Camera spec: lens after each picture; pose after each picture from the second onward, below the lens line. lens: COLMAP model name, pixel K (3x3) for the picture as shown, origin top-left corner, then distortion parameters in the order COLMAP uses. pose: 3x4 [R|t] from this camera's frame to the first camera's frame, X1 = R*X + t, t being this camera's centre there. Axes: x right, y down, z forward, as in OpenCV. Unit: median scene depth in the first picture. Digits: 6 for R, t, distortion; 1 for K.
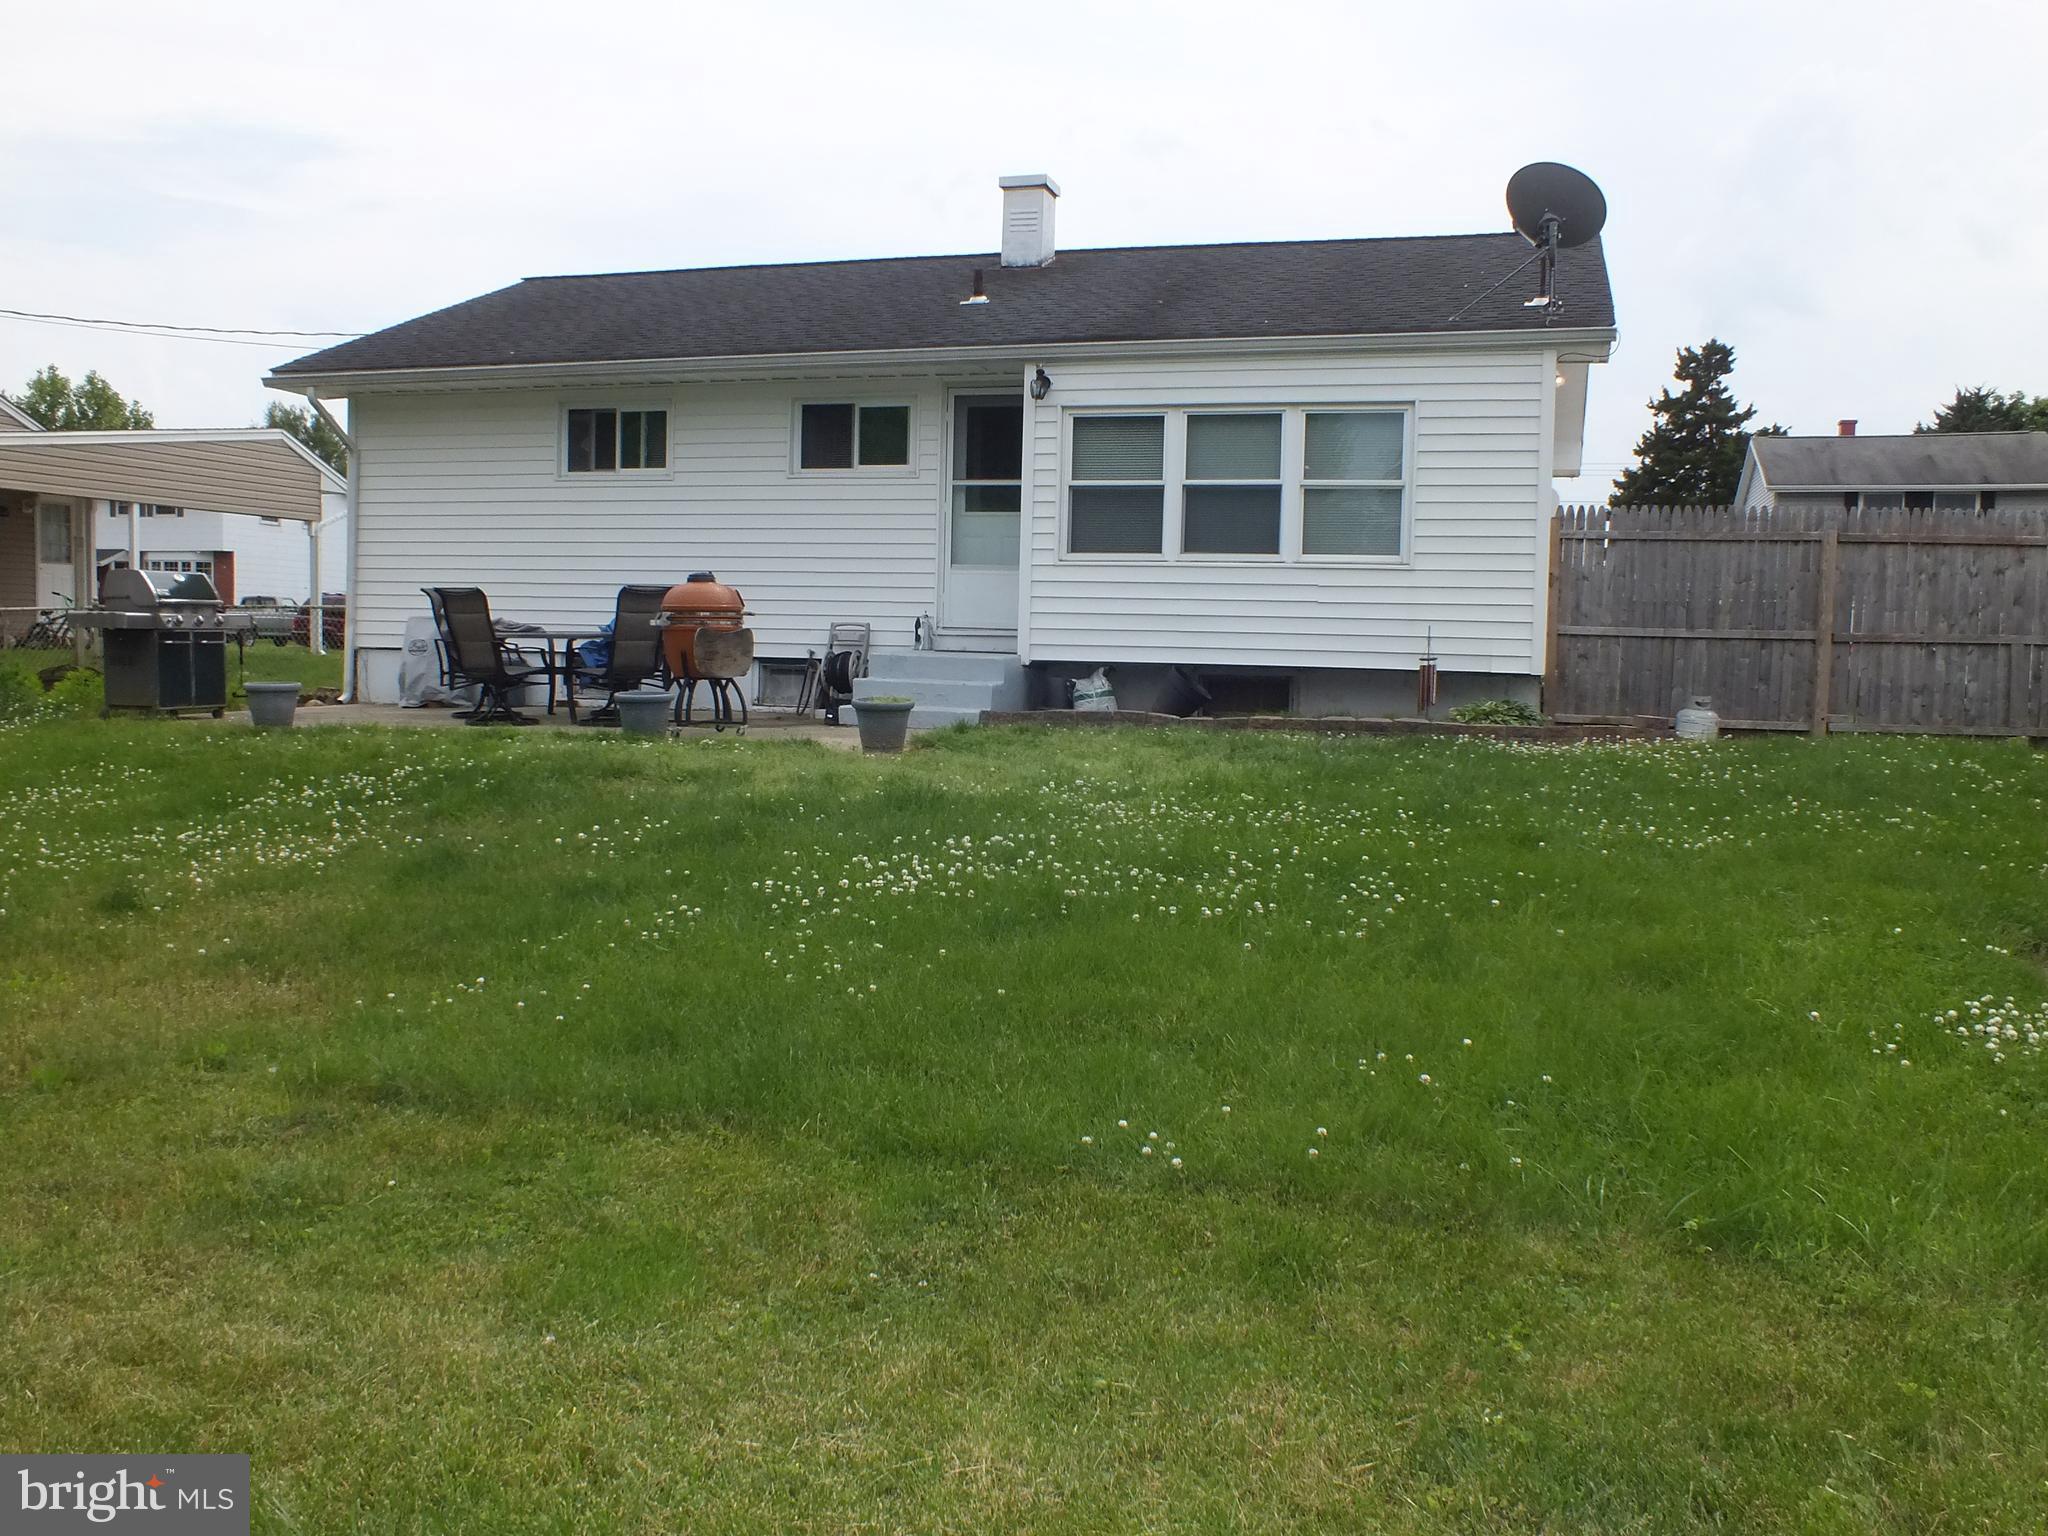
lens RADIAL K [[1671.8, 0, 1024.0], [0, 1671.8, 768.0], [0, 0, 1]] dist [-0.044390, 0.010249]
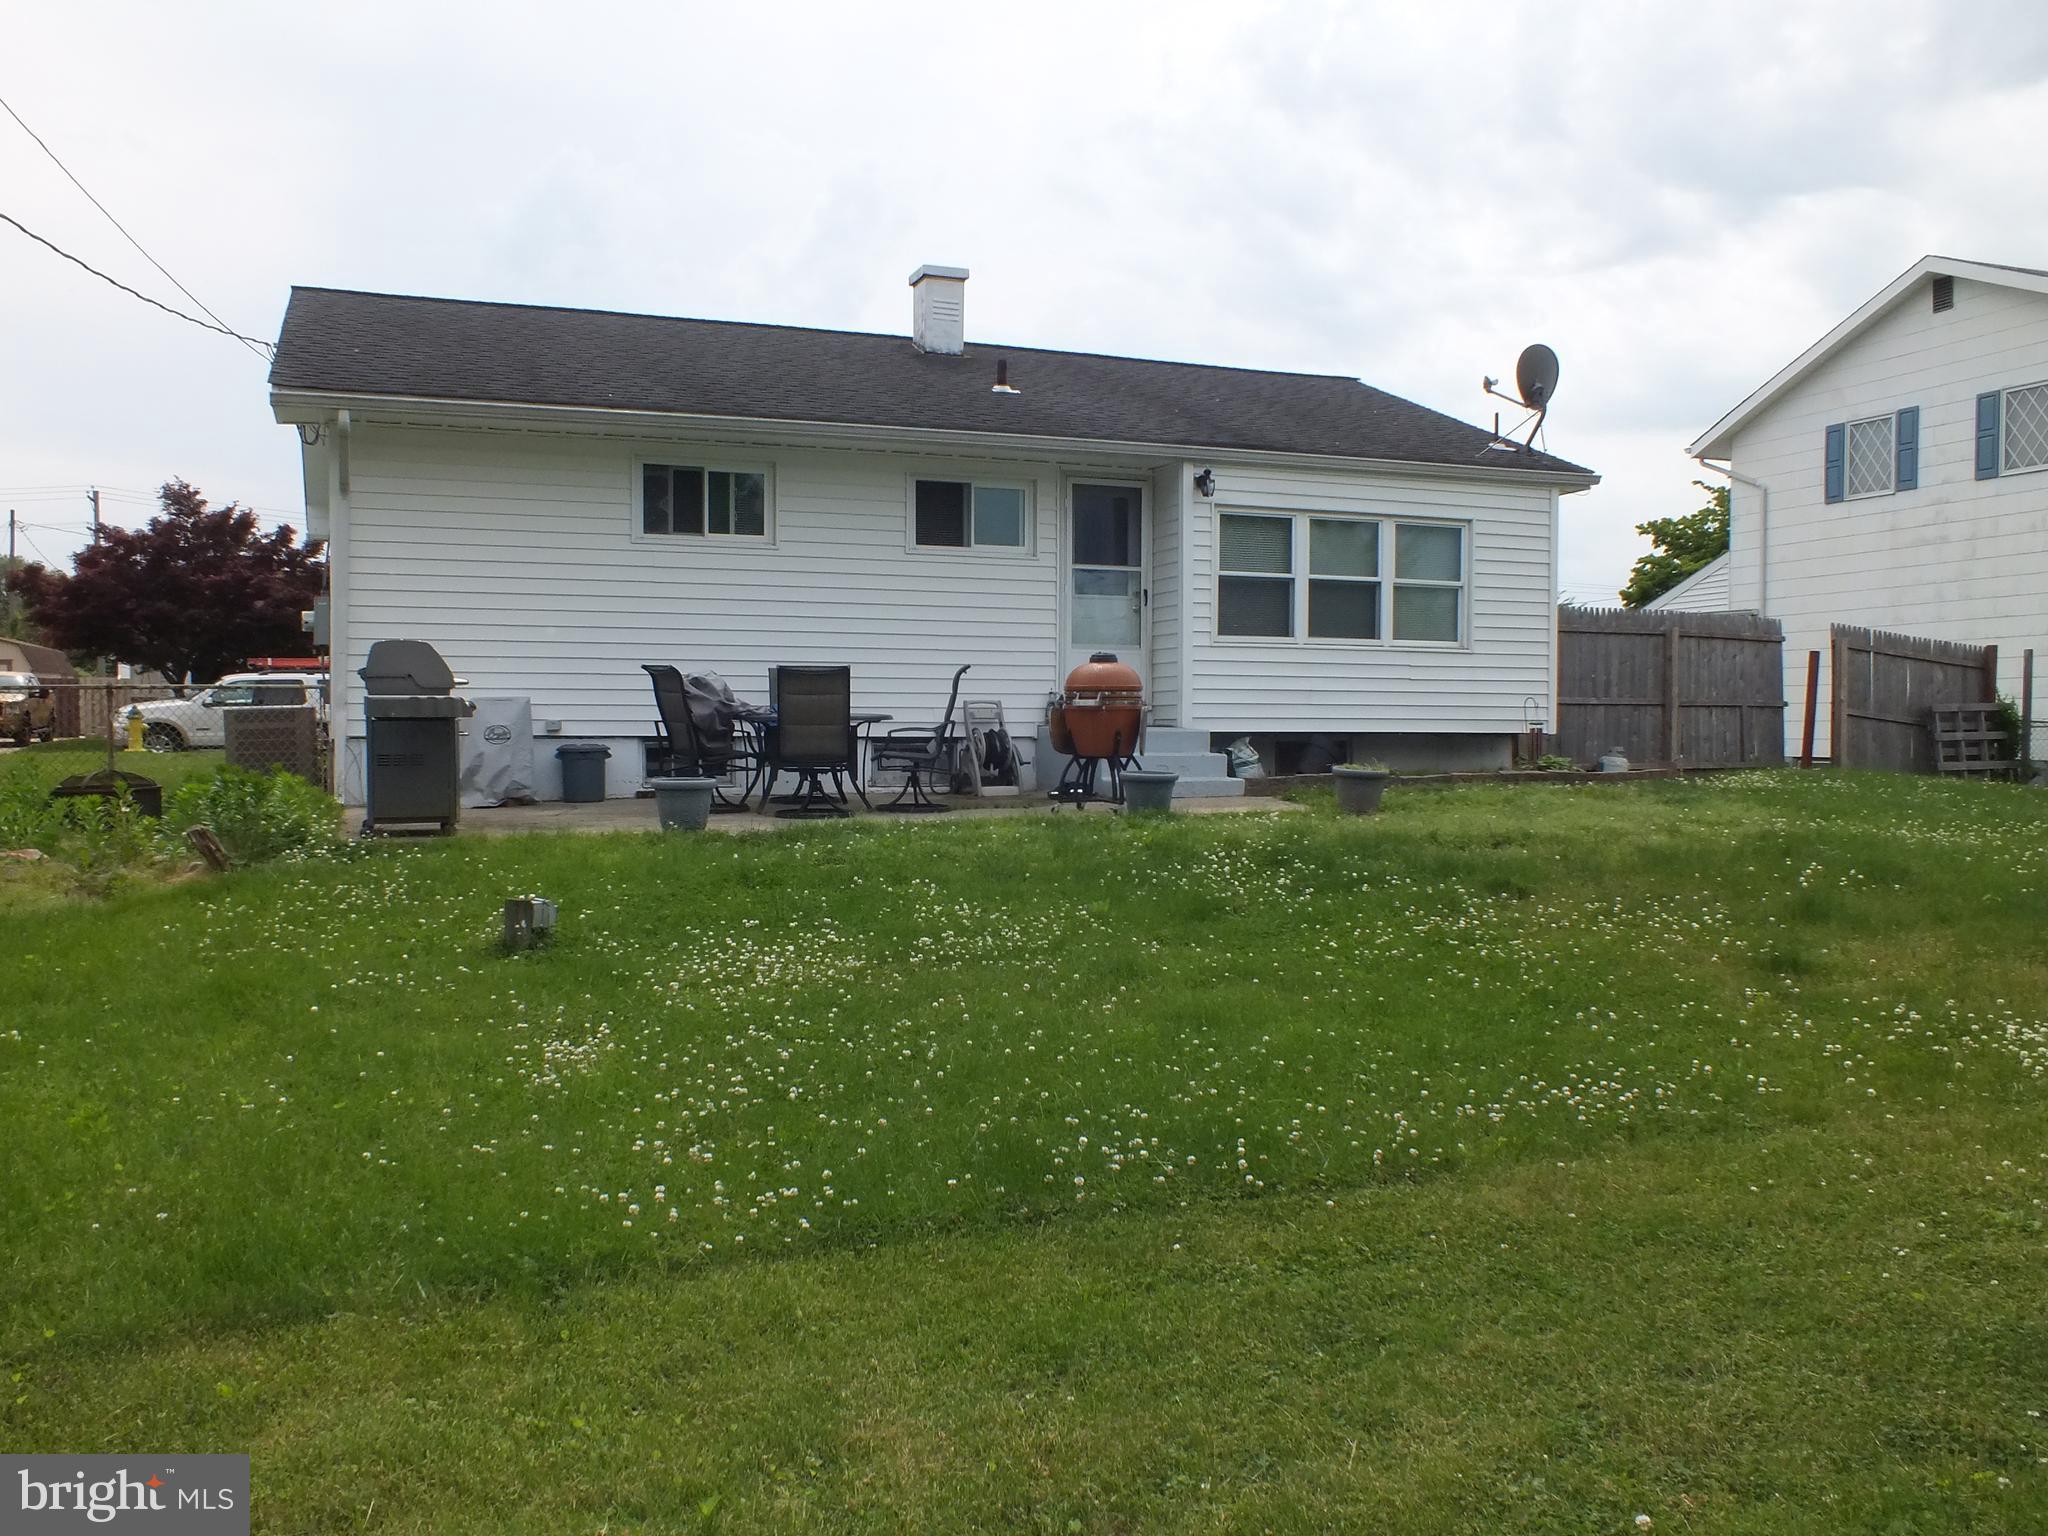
lens RADIAL K [[1671.8, 0, 1024.0], [0, 1671.8, 768.0], [0, 0, 1]] dist [-0.044390, 0.010249]
pose [[0.788171, -0.036654, 0.614364, -0.764054], [0.059854, 0.998058, -0.017241, -0.029516], [-0.612540, 0.050360, 0.788834, 0.208211]]
